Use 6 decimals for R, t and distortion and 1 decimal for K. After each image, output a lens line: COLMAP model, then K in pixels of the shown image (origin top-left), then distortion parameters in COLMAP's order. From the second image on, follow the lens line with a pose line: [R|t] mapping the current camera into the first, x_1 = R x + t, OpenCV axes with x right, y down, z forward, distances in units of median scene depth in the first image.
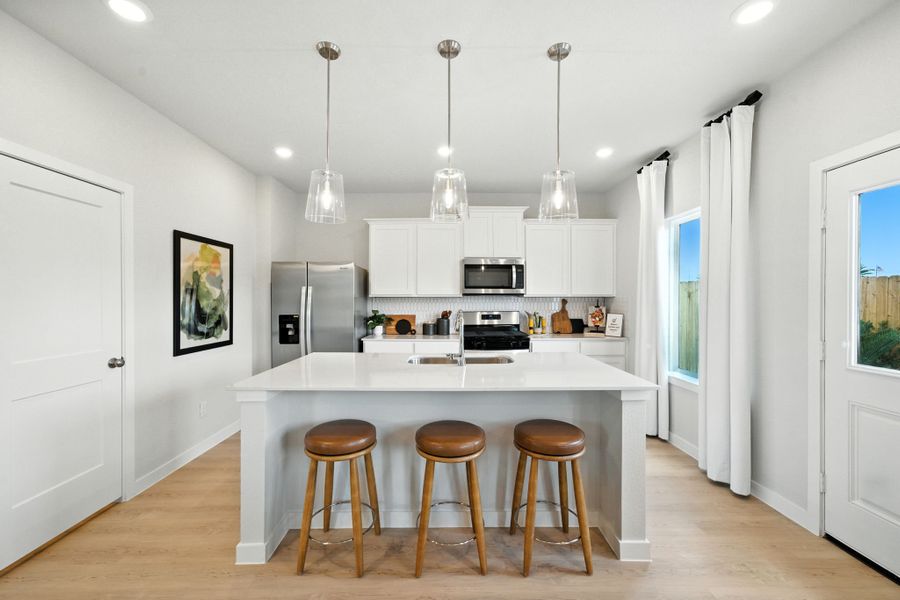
lens RADIAL K [[319.7, 0, 445.6], [0, 319.7, 301.1], [0, 0, 1]] dist [-0.000567, -0.000020]
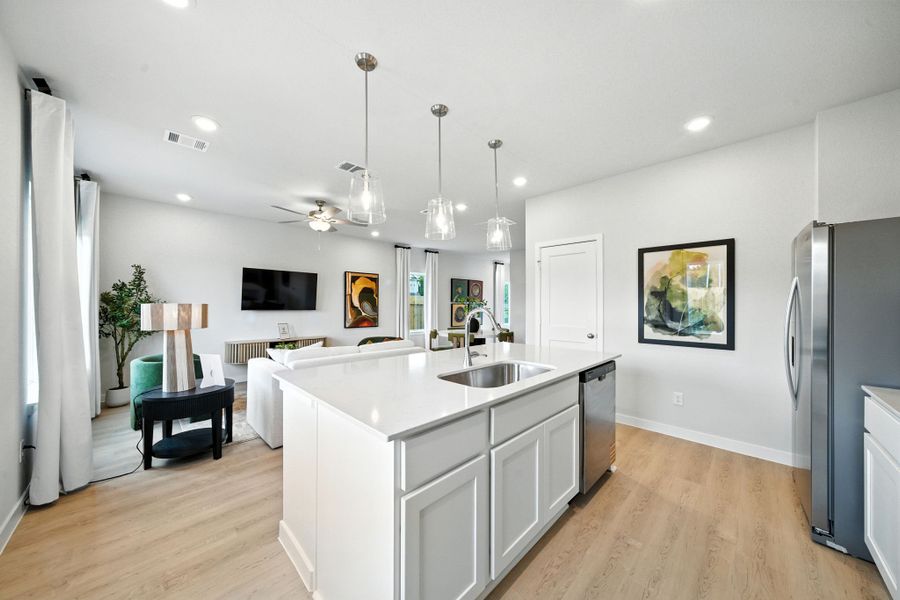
lens RADIAL K [[319.7, 0, 445.6], [0, 319.7, 301.1], [0, 0, 1]] dist [-0.000567, -0.000020]
pose [[-0.699440, -0.011140, -0.714605, 0.627476], [-0.008884, 0.999937, -0.006893, 0.013418], [0.714636, 0.001527, -0.699494, 1.240579]]
